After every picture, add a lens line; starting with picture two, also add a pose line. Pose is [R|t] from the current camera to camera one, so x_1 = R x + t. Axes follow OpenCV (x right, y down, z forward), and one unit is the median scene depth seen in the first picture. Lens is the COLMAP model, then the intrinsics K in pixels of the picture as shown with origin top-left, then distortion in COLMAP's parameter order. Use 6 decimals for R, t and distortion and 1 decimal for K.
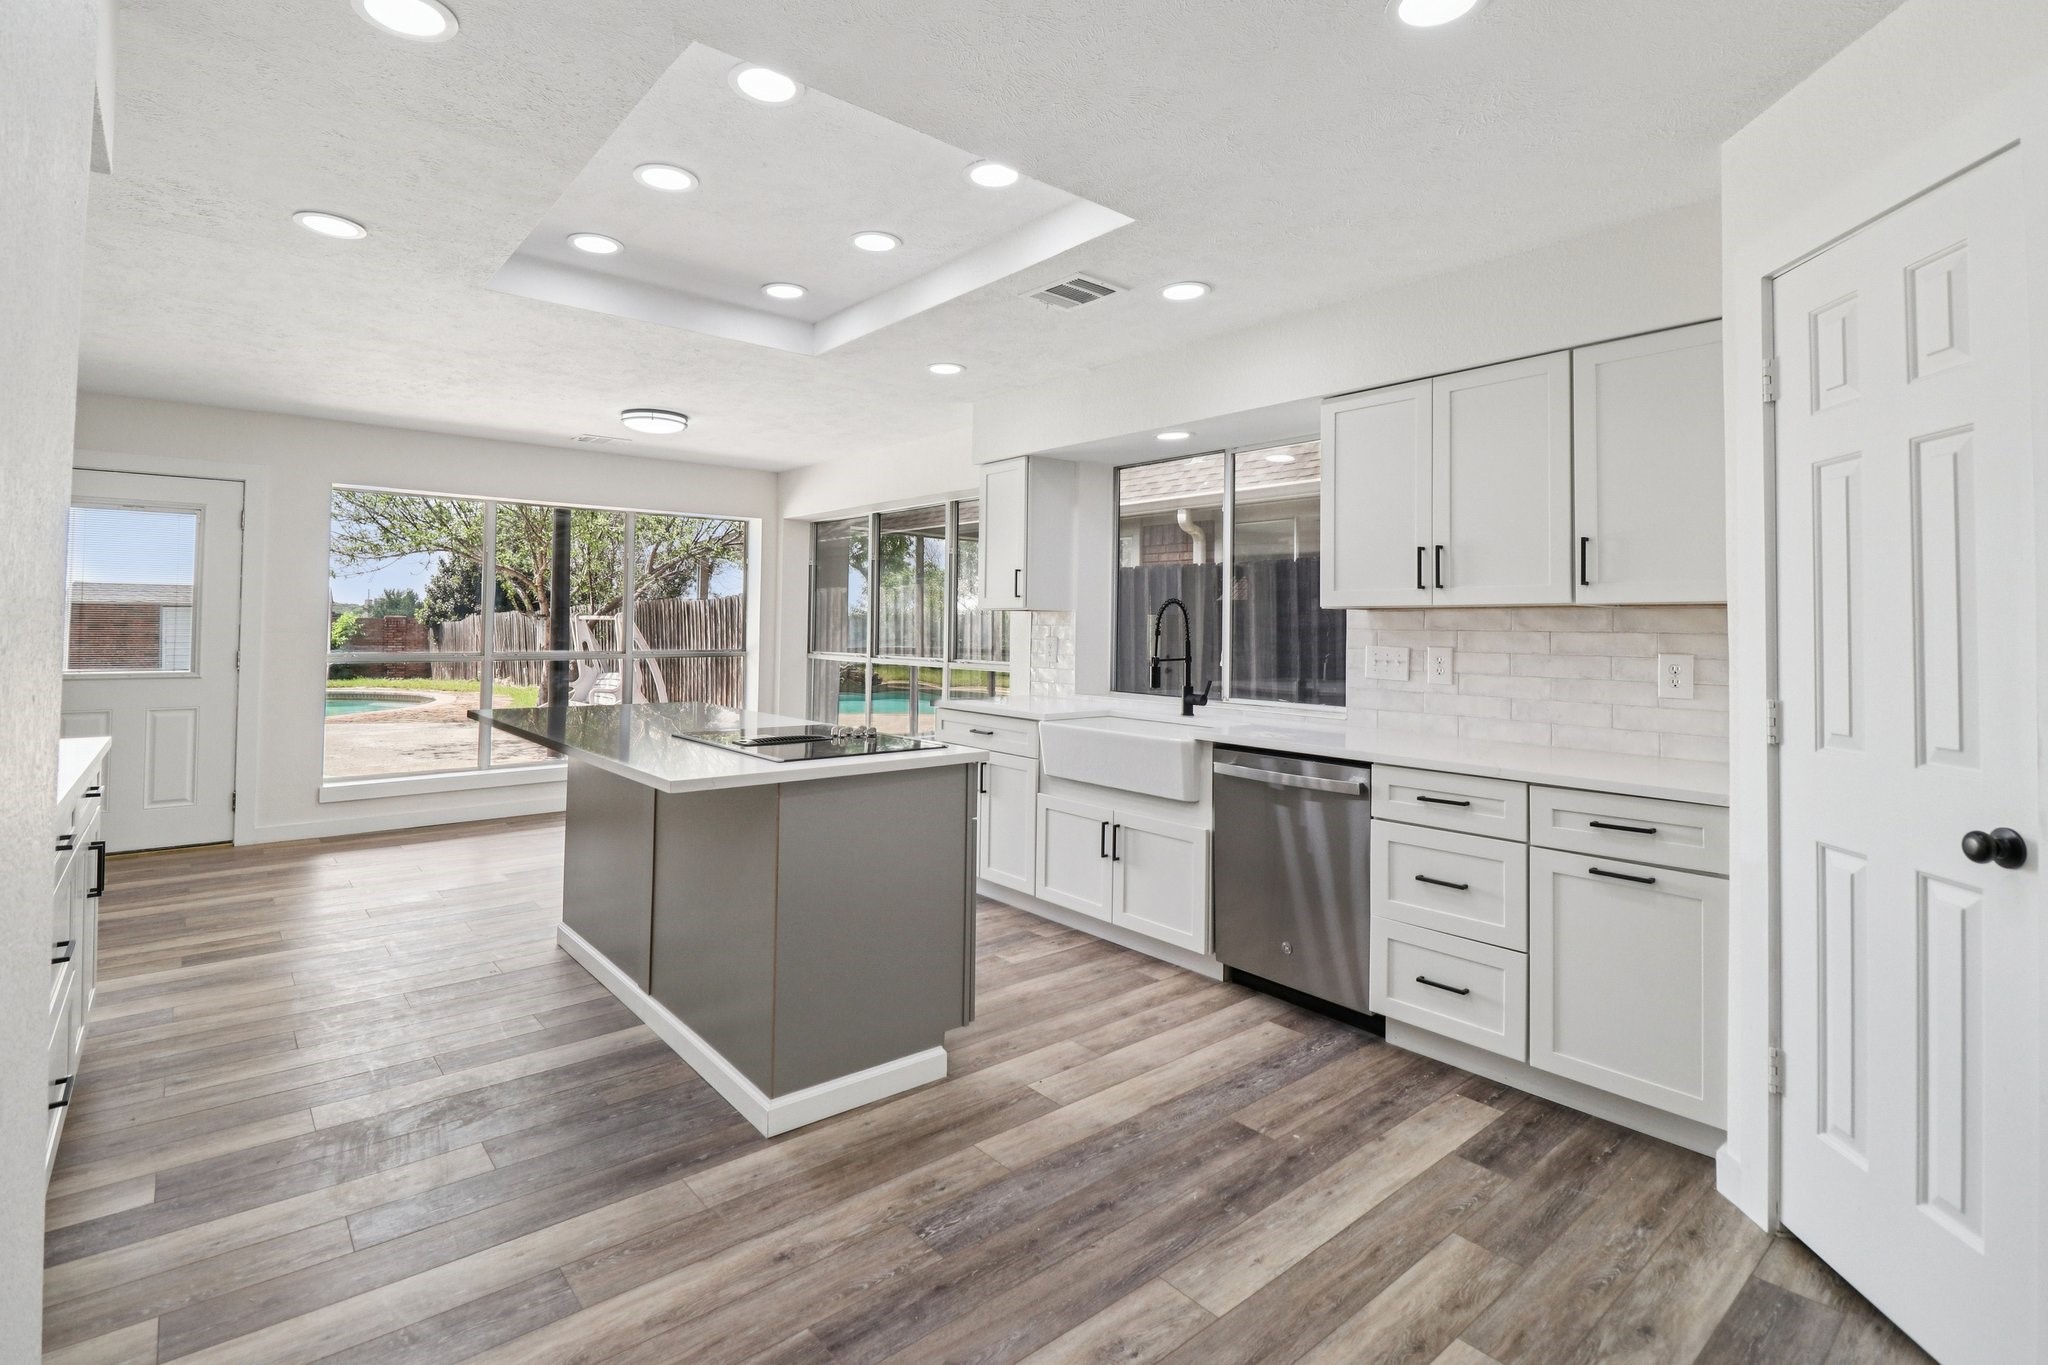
lens RADIAL K [[958.7, 0, 1034.1], [0, 958.7, 603.0], [0, 0, 1]] dist [0.009947, -0.012119]
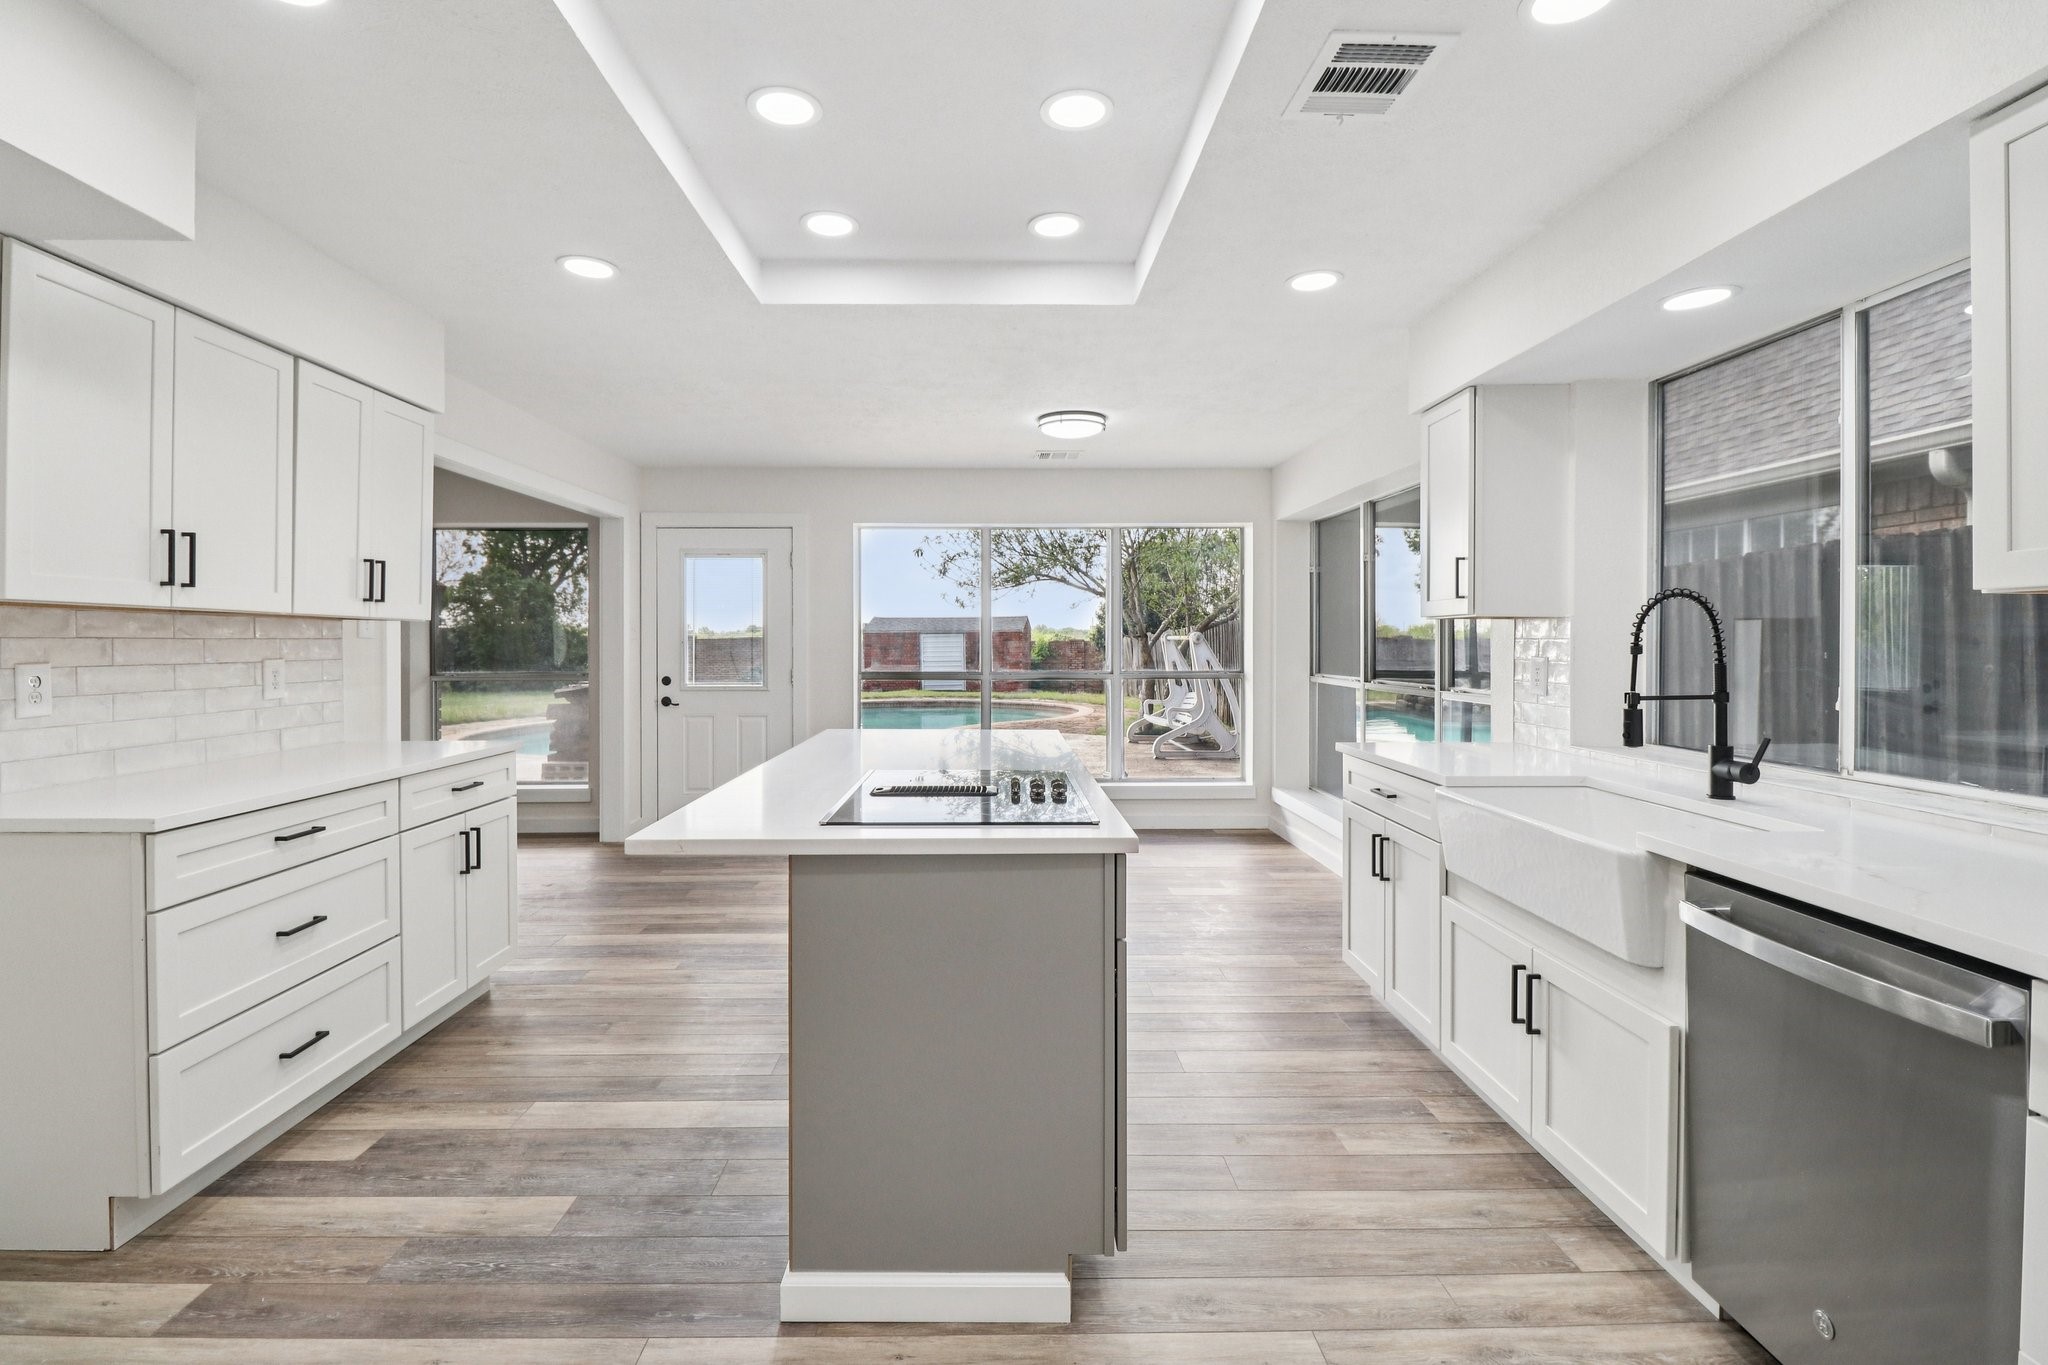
lens RADIAL K [[947.6, 0, 1063.9], [0, 947.6, 647.4], [0, 0, 1]] dist [0.009572, -0.014716]
pose [[0.770560, -0.007470, -0.637323, 0.242511], [0.024038, 0.999561, 0.017348, 0.012635], [0.636914, -0.028688, 0.770401, 0.378795]]
